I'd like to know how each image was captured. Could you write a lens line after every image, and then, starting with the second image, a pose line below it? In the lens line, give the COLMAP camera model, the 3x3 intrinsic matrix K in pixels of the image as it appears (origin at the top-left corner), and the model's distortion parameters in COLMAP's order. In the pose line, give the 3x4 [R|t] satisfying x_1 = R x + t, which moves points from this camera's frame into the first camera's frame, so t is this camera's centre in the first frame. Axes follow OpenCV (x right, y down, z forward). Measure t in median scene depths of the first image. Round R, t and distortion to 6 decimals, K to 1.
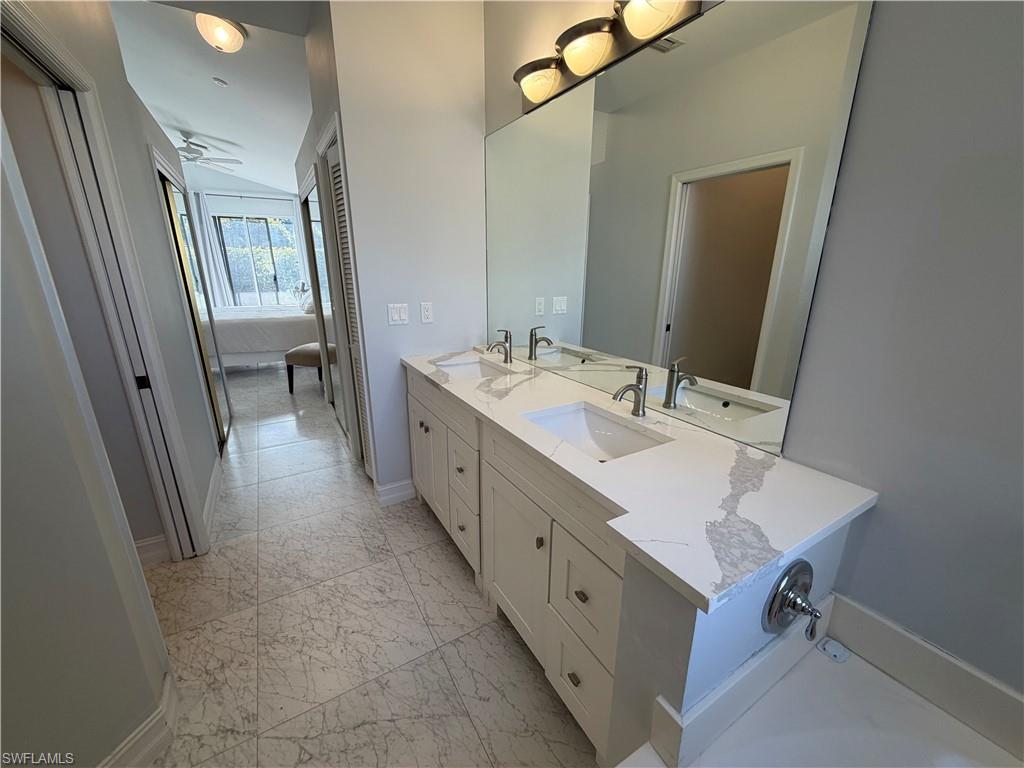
lens RADIAL K [[408.3, 0, 509.7], [0, 408.3, 385.6], [0, 0, 1]] dist [0.000436, -0.000122]
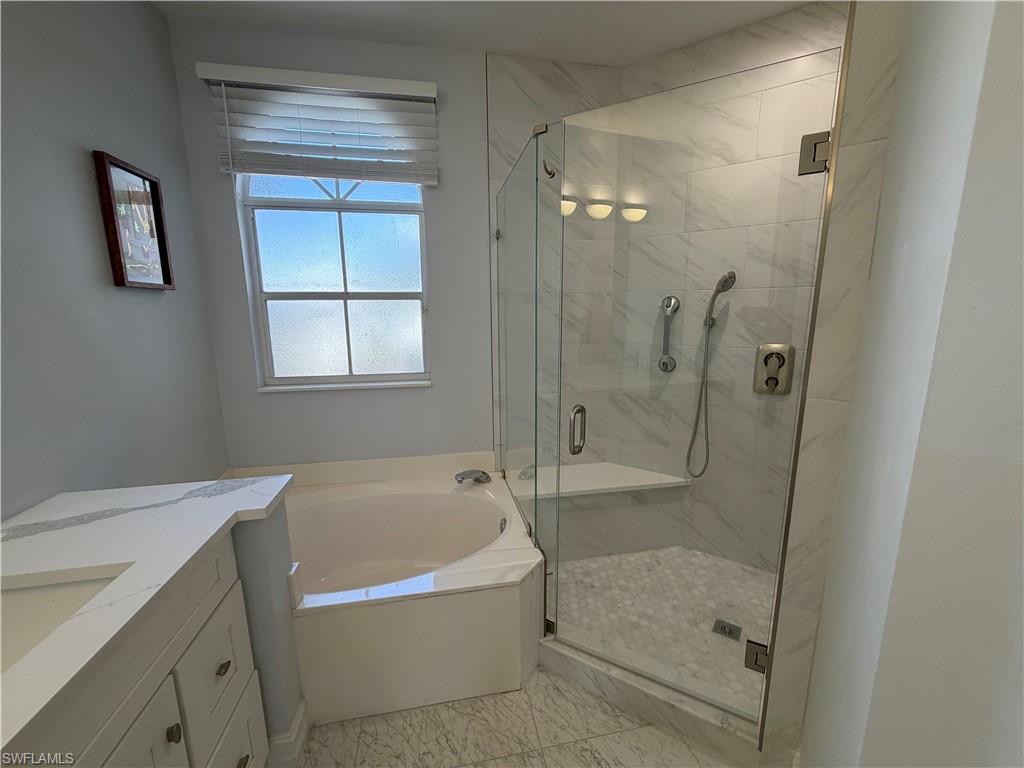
lens RADIAL K [[408.3, 0, 509.7], [0, 408.3, 385.6], [0, 0, 1]] dist [0.000436, -0.000122]
pose [[-0.942984, -0.049094, 0.329197, -0.472285], [0.104764, 0.895009, 0.433571, -0.257562], [-0.315920, 0.443338, -0.838836, 0.869454]]
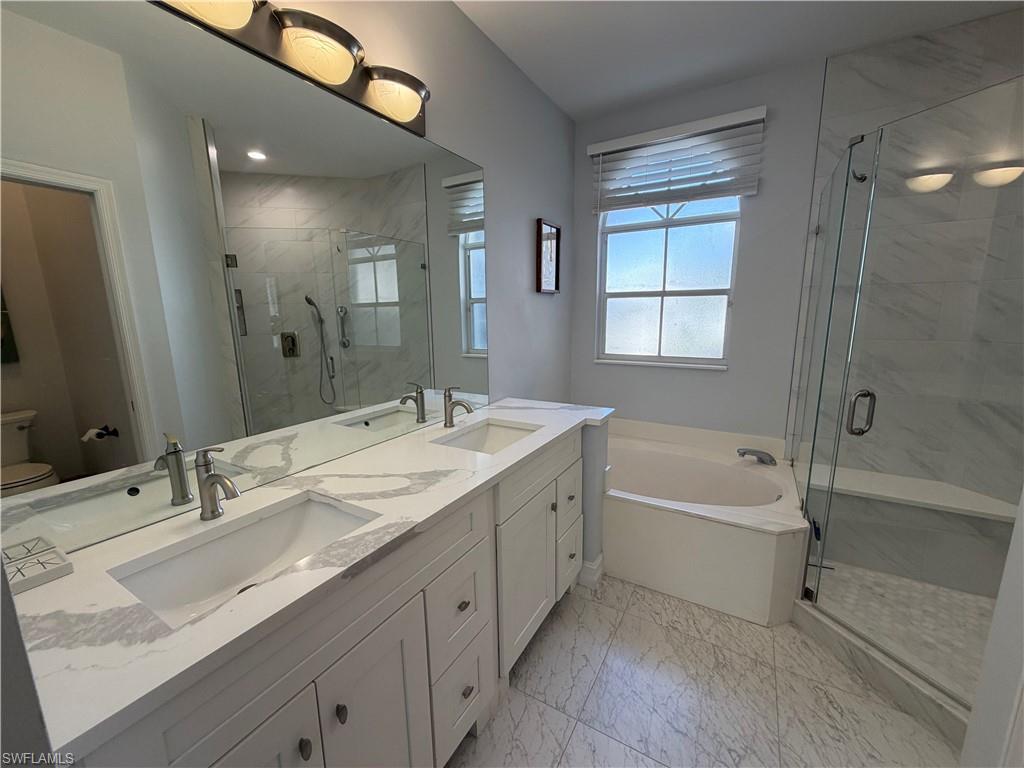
lens RADIAL K [[408.3, 0, 509.7], [0, 408.3, 385.6], [0, 0, 1]] dist [0.000436, -0.000122]
pose [[-0.484297, -0.149038, 0.862116, -0.743245], [0.260316, 0.916210, 0.304623, -0.336148], [-0.835279, 0.371951, -0.404921, 1.173204]]
